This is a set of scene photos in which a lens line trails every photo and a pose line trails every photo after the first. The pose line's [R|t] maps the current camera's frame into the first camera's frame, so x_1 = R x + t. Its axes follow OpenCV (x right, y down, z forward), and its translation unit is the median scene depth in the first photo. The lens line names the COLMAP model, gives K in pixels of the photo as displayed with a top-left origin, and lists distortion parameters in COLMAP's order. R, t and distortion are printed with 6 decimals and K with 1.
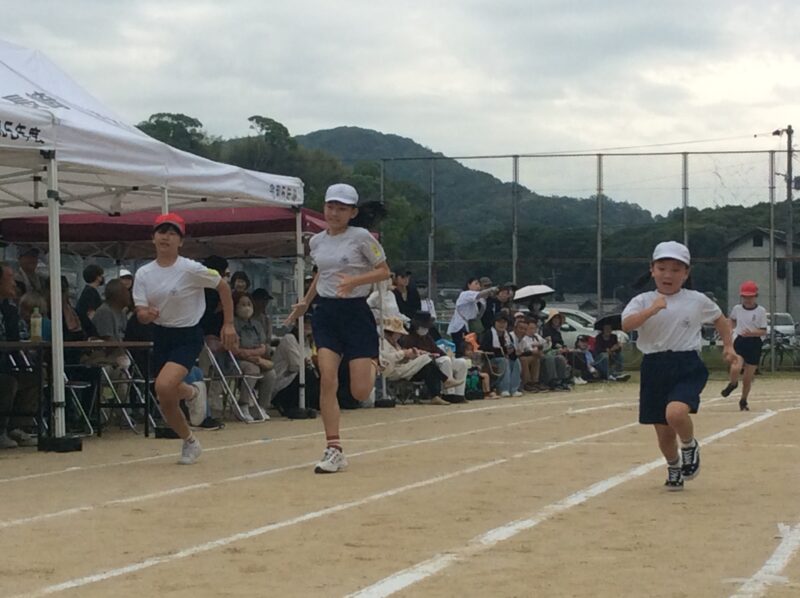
lens RADIAL K [[2014.5, 0, 400.0], [0, 2014.5, 299.0], [0, 0, 1]] dist [0.024325, 0.703490]
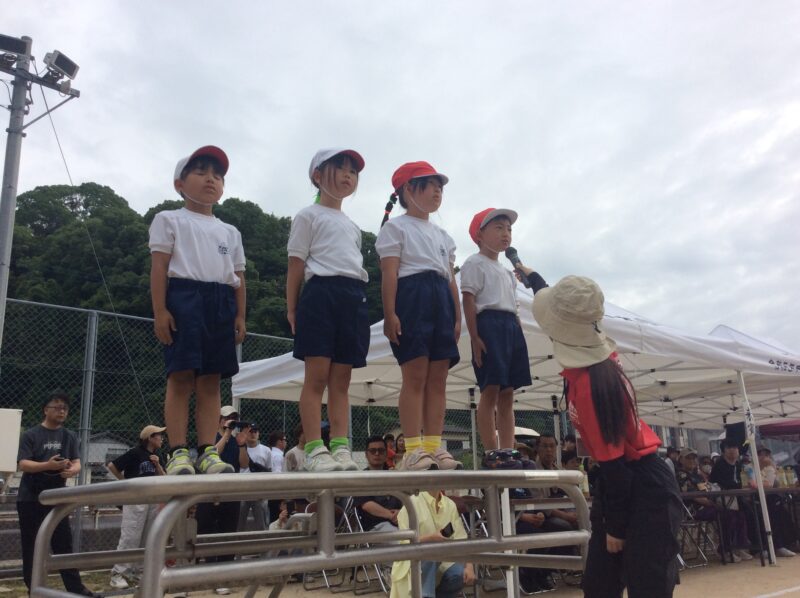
lens RADIAL K [[732.1, 0, 400.0], [0, 732.1, 299.0], [0, 0, 1]] dist [0.096257, -0.171144]
pose [[0.826191, -0.174436, -0.535705, -0.059323], [0.045992, 0.968570, -0.244453, 0.002278], [0.561509, 0.177327, 0.808247, 0.135030]]
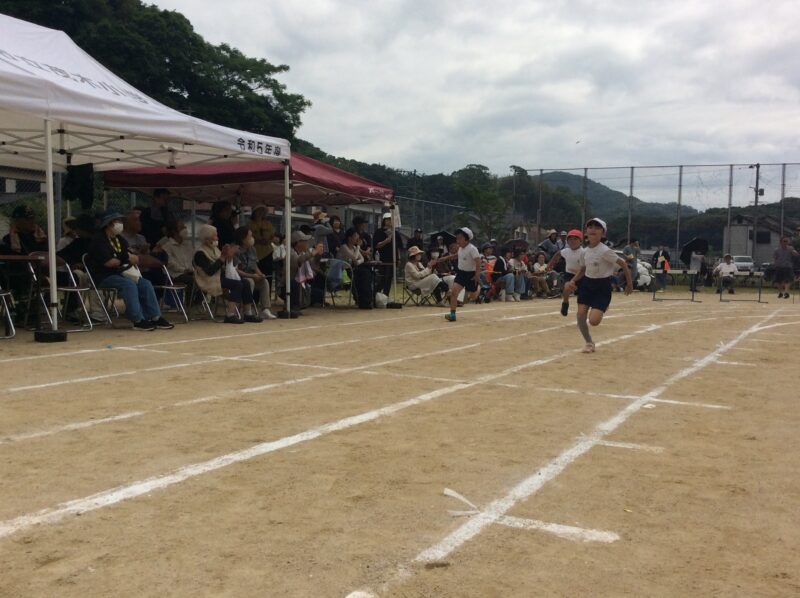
lens RADIAL K [[826.0, 0, 400.0], [0, 826.0, 299.0], [0, 0, 1]] dist [0.198226, -0.481902]
pose [[0.976003, 0.037731, -0.214462, 0.114042], [-0.023845, 0.997470, 0.066969, 0.005458], [0.216447, -0.060248, 0.974434, 0.364541]]
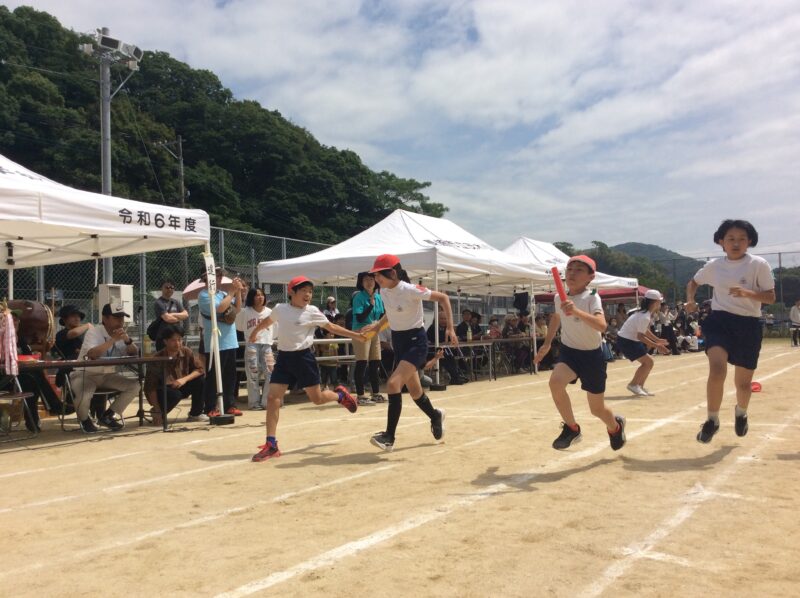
lens RADIAL K [[747.1, 0, 389.1], [0, 747.1, 300.6], [0, 0, 1]] dist [0.100239, -0.175277]
pose [[0.943368, -0.029870, -0.330399, -0.021622], [0.025074, 0.999509, -0.018770, -0.011870], [0.330798, 0.009423, 0.943655, -0.144896]]
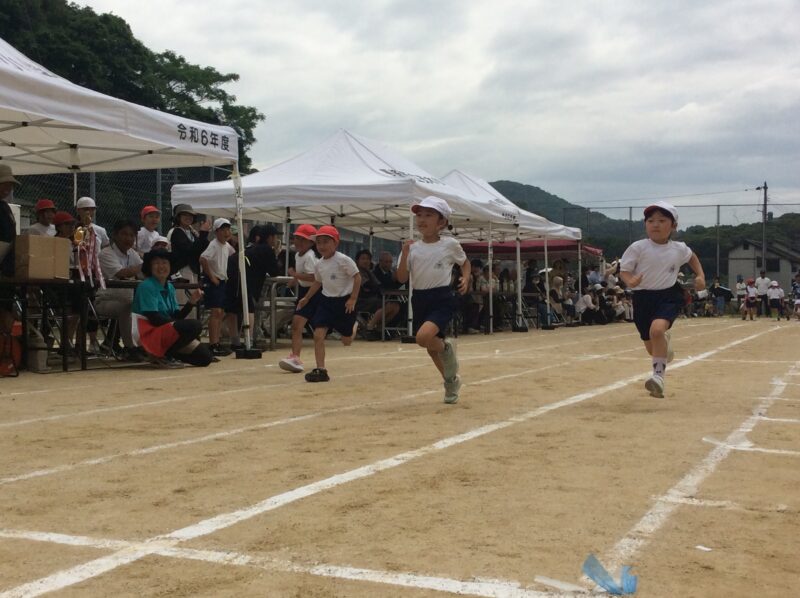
lens RADIAL K [[1137.9, 0, 400.0], [0, 1137.9, 299.0], [0, 0, 1]] dist [0.129240, -0.068910]
pose [[0.994063, 0.010576, -0.108293, -0.090305], [-0.008420, 0.999757, 0.020350, -0.000230], [0.108482, -0.019317, 0.993911, -0.318122]]
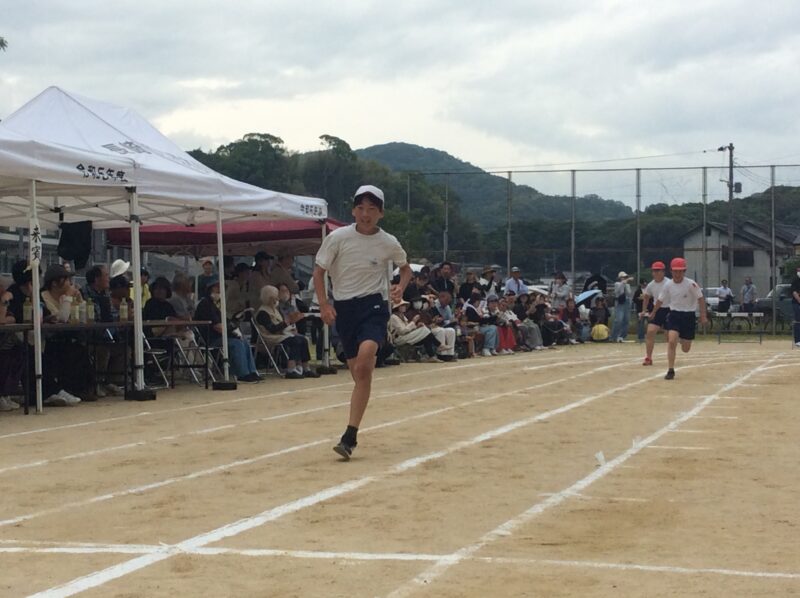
lens RADIAL K [[1555.3, 0, 400.0], [0, 1555.3, 299.0], [0, 0, 1]] dist [0.090242, 0.115025]
pose [[0.999676, 0.000027, -0.025447, 0.022266], [0.000375, 0.999875, 0.015784, -0.006822], [0.025444, -0.015789, 0.999552, -0.045073]]
